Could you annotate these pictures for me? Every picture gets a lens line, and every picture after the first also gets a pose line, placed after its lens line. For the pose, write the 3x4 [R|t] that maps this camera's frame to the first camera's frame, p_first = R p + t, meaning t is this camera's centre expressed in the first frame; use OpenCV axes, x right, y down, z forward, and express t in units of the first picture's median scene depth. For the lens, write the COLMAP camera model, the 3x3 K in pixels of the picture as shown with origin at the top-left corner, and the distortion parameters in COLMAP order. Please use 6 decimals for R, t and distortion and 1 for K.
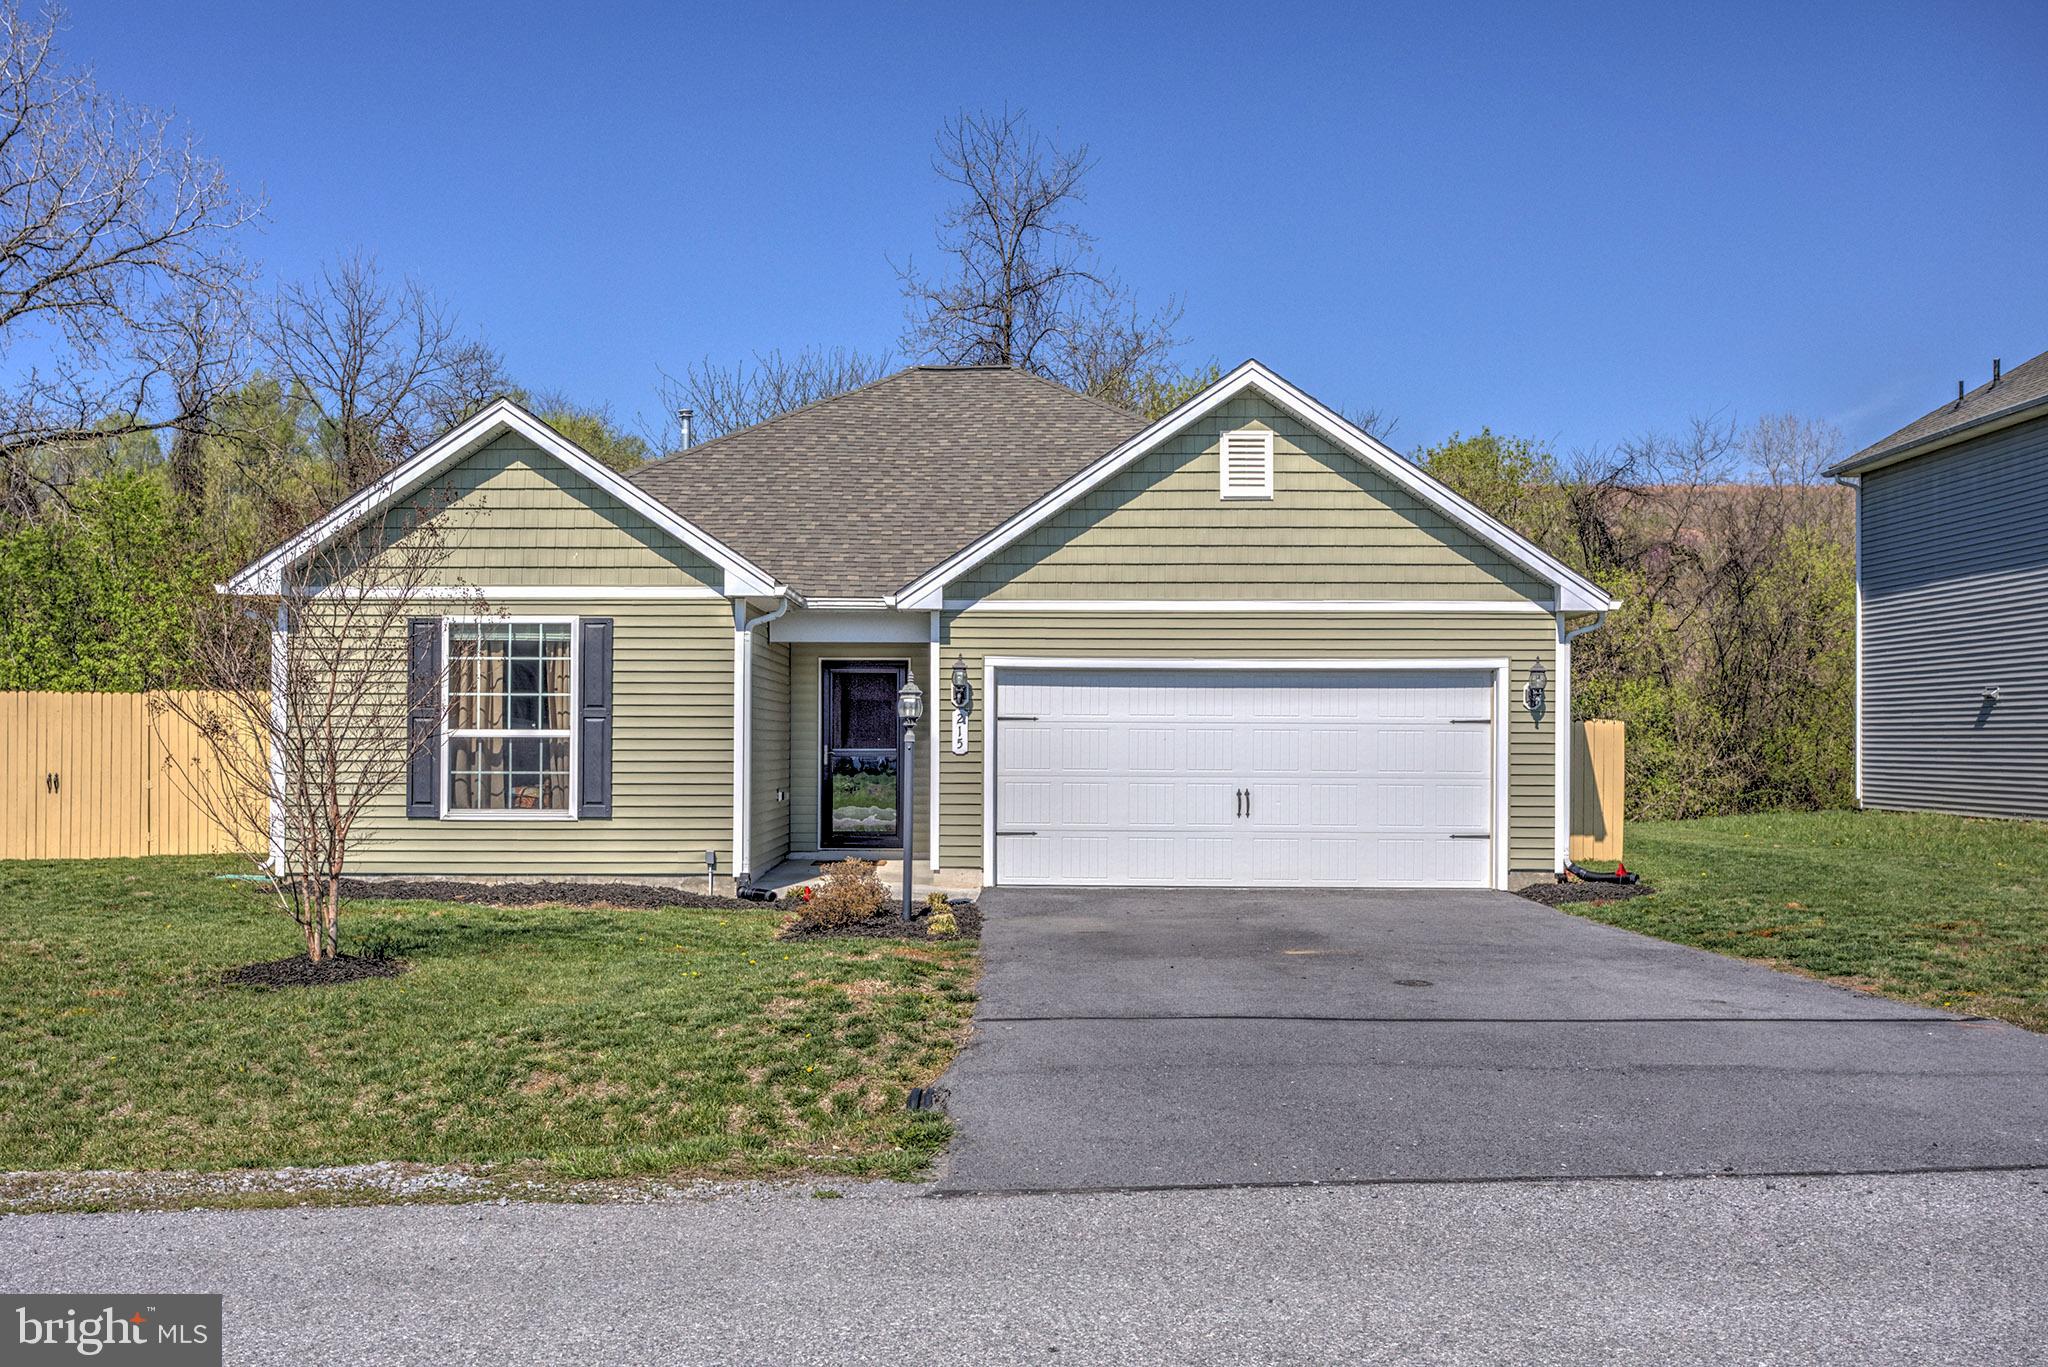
lens RADIAL K [[1995.1, 0, 1024.0], [0, 1995.1, 683.5], [0, 0, 1]] dist [0.001743, -0.140947]
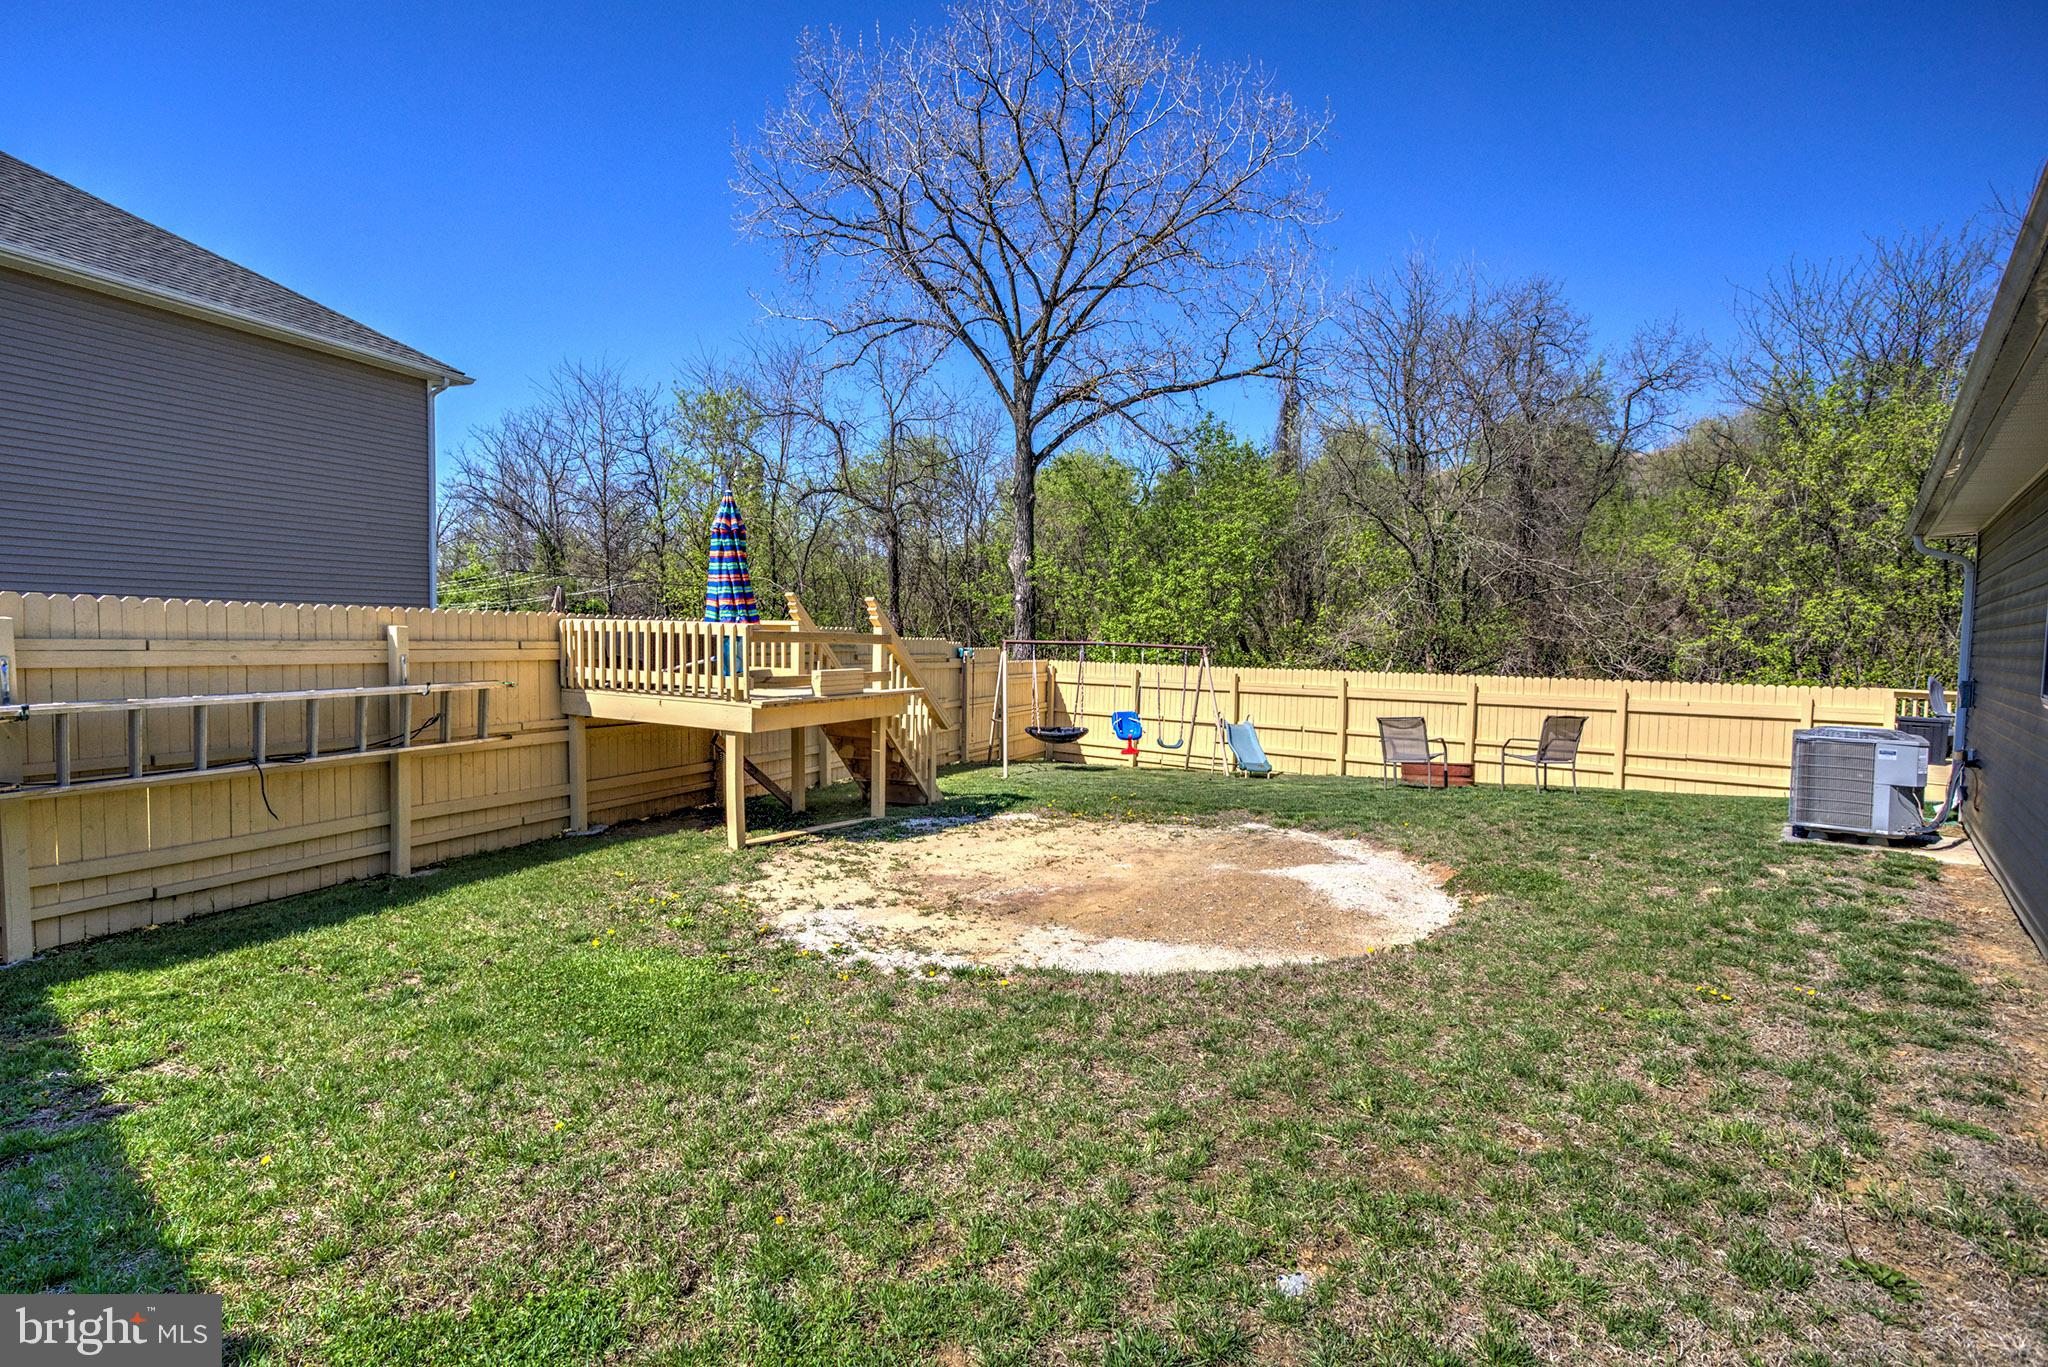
lens RADIAL K [[994.3, 0, 1024.0], [0, 994.3, 683.5], [0, 0, 1]] dist [-0.004325, -0.001229]
pose [[0.767516, 0.041490, -0.639685, -0.368273], [0.005361, 0.997453, 0.071127, 0.016485], [0.641007, -0.058021, 0.765339, 1.104720]]
